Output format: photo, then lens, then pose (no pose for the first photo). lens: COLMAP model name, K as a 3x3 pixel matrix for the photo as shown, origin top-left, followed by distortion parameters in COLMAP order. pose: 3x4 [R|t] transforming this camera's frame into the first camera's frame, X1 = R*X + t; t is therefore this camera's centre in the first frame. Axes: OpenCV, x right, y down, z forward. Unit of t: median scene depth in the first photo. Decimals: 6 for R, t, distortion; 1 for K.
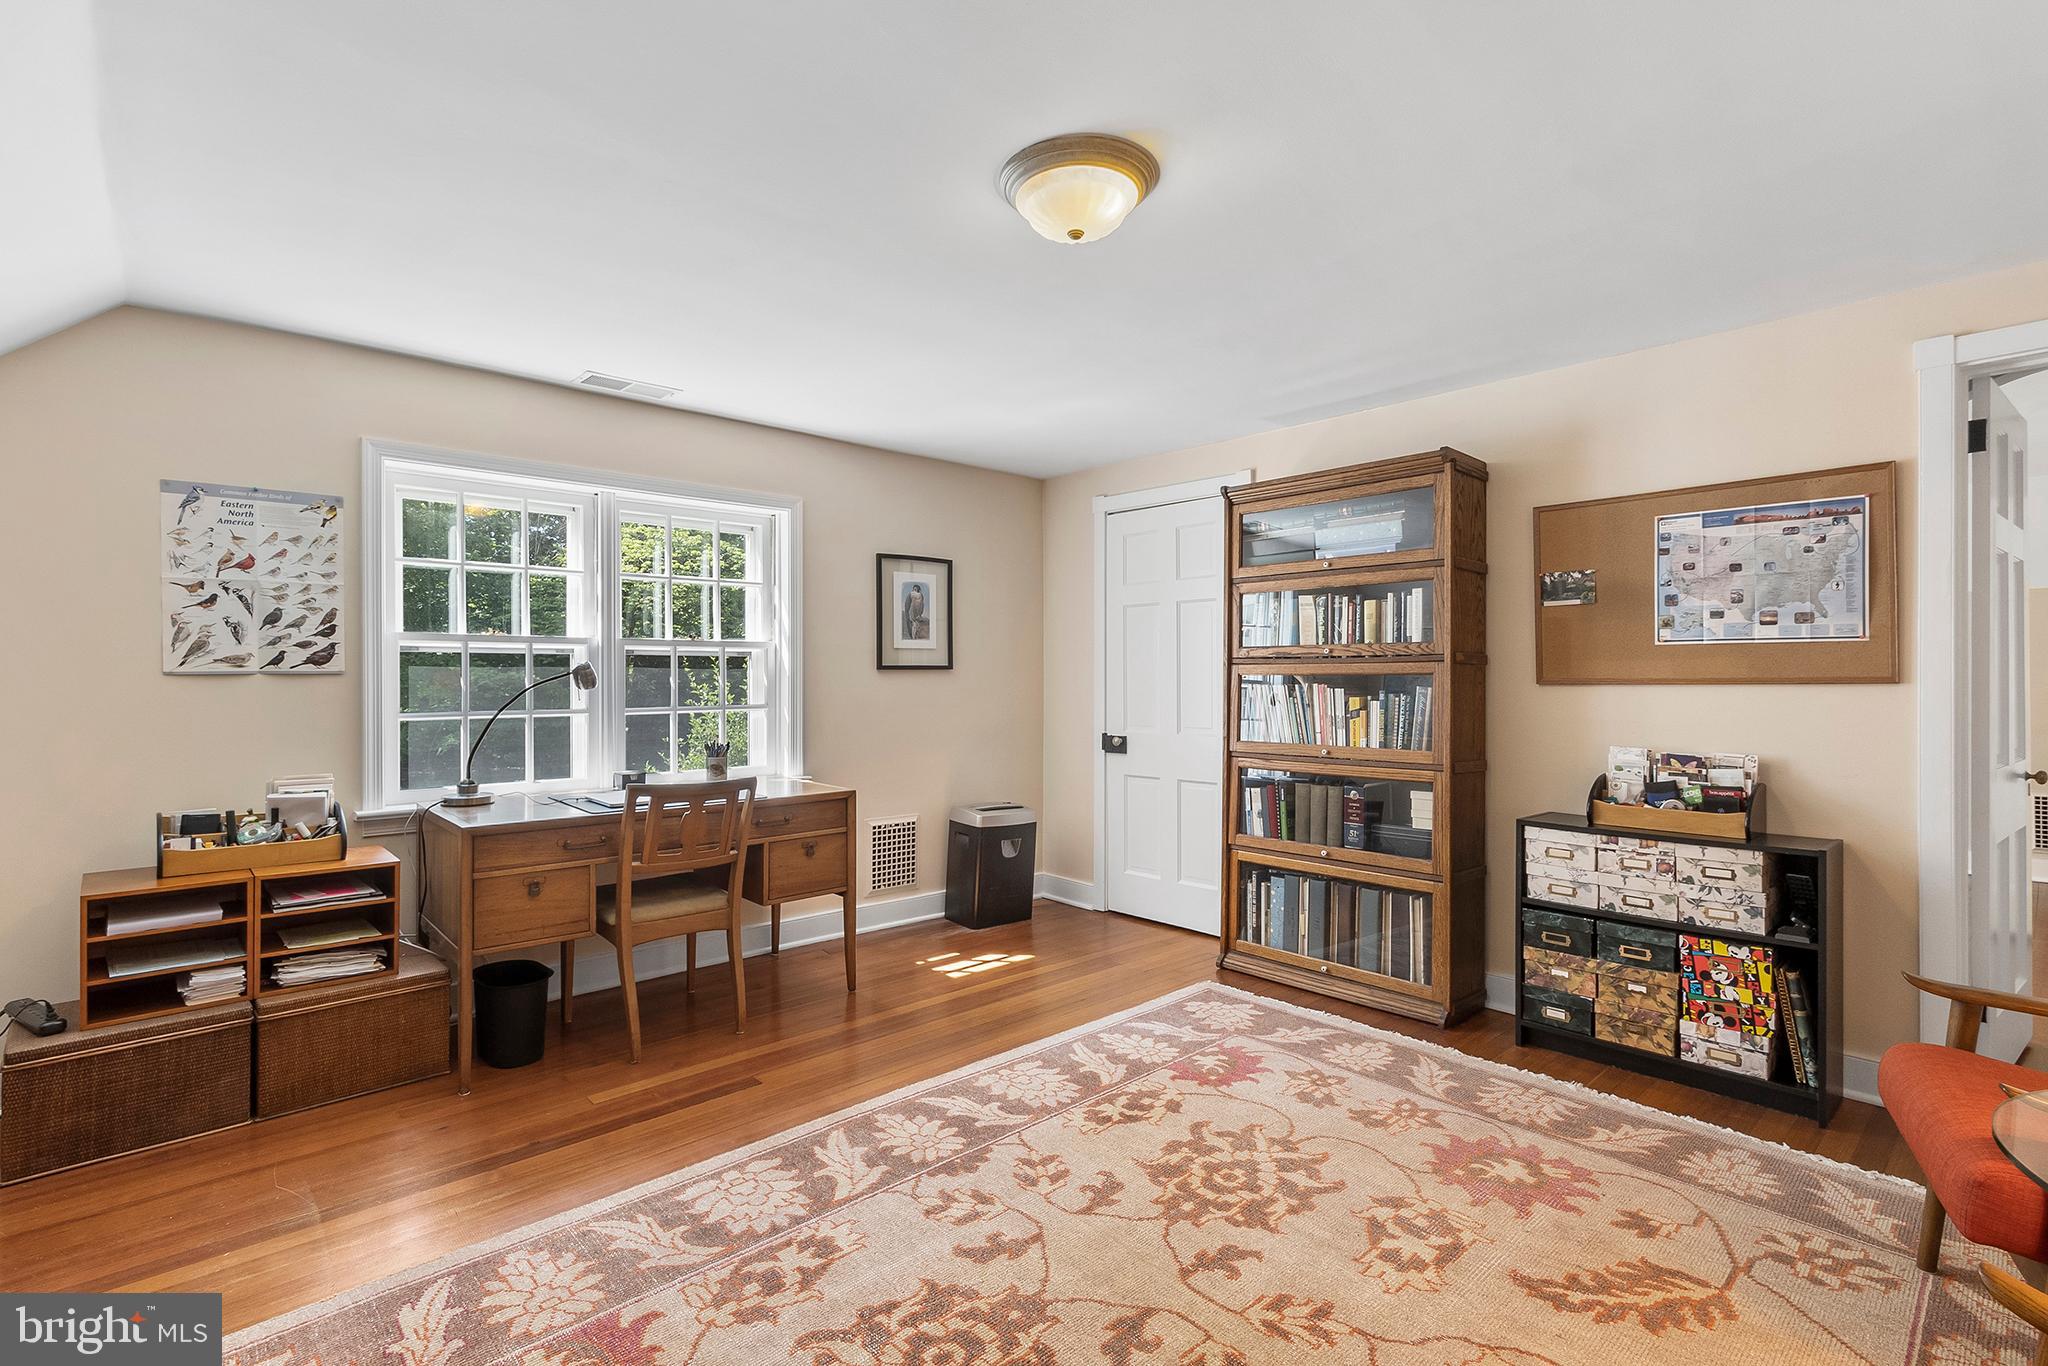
lens RADIAL K [[947.5, 0, 1015.5], [0, 947.5, 681.4], [0, 0, 1]] dist [0.001516, -0.000710]
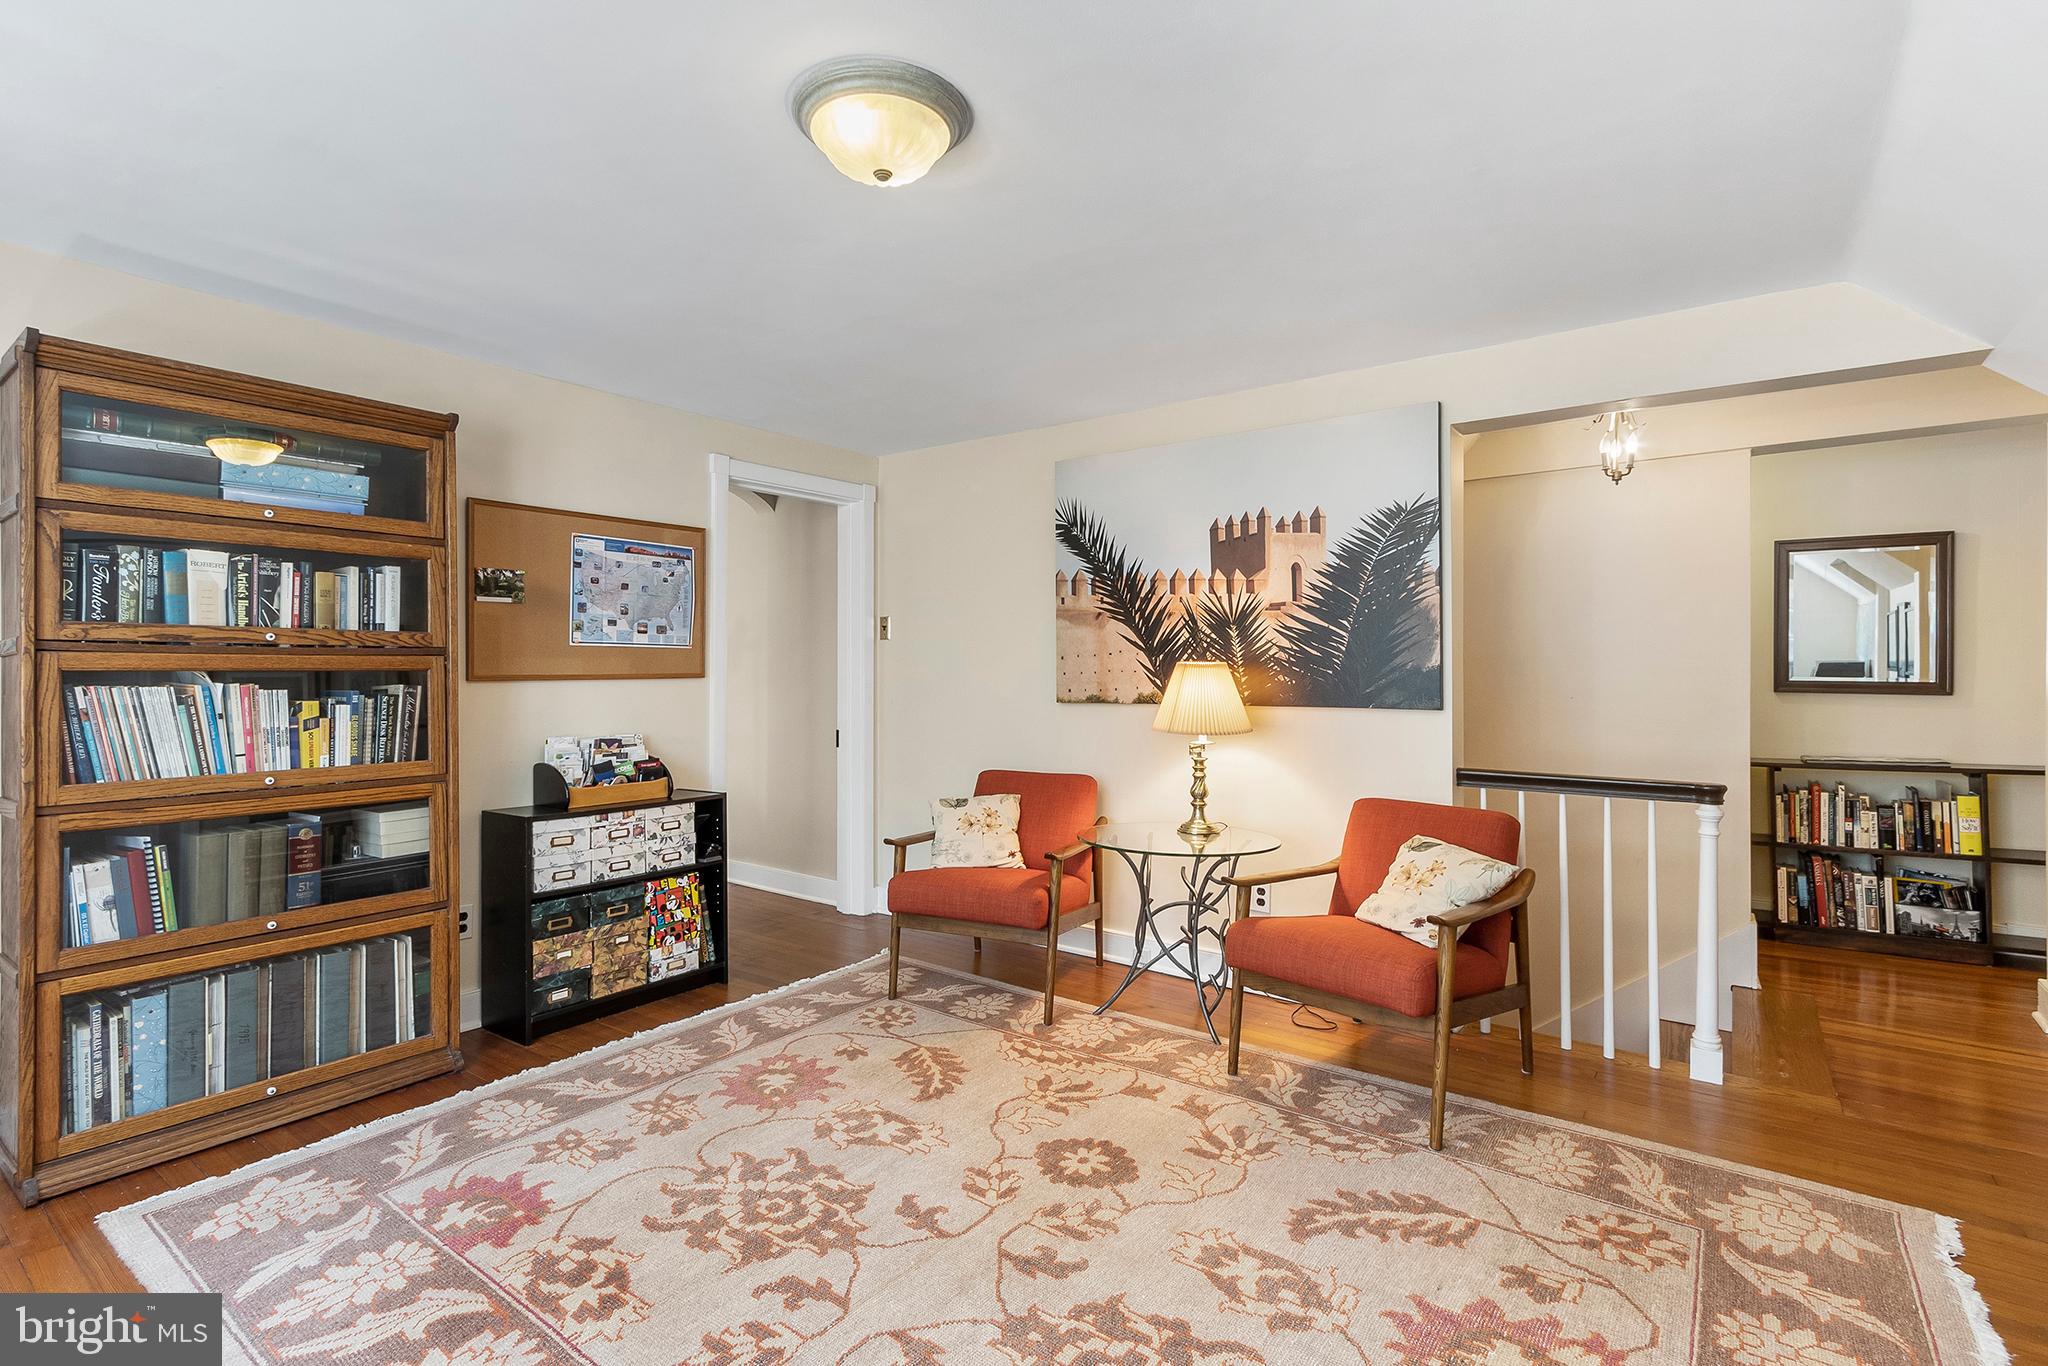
lens RADIAL K [[947.5, 0, 1016.1], [0, 947.5, 672.6], [0, 0, 1]] dist [0.001516, -0.000710]
pose [[-0.189575, 0.000103, 0.981866, -0.581731], [0.003378, 0.999994, 0.000547, -0.004756], [-0.981860, 0.003420, -0.189574, 0.739159]]
